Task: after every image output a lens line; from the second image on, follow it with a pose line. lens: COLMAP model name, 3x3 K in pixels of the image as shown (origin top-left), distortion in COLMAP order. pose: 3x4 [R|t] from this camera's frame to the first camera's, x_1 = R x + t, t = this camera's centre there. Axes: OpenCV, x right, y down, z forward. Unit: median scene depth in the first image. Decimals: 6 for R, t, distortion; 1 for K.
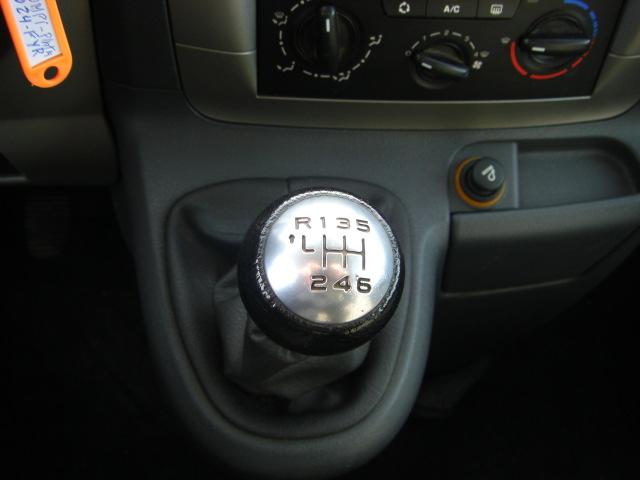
lens RADIAL K [[722.2, 0, 319.2], [0, 722.2, 232.4], [0, 0, 1]] dist [-0.202024, 0.198568]
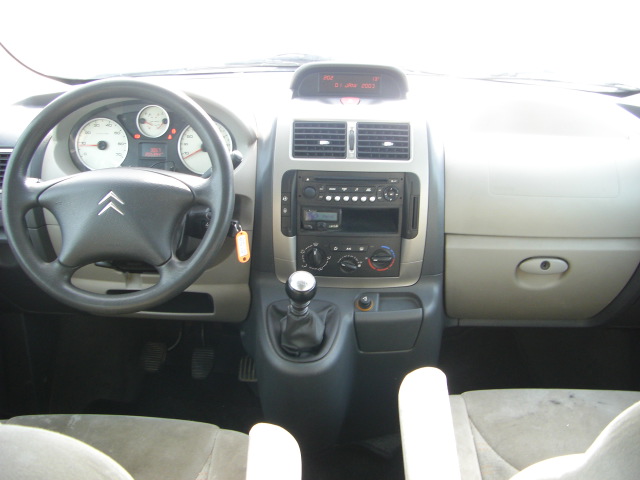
lens RADIAL K [[722.2, 0, 319.2], [0, 722.2, 232.4], [0, 0, 1]] dist [-0.202024, 0.198568]
pose [[0.994327, 0.002874, -0.106332, 0.402558], [-0.047325, 0.907204, -0.418021, 1.099551], [0.095264, 0.420682, 0.902193, -2.268969]]
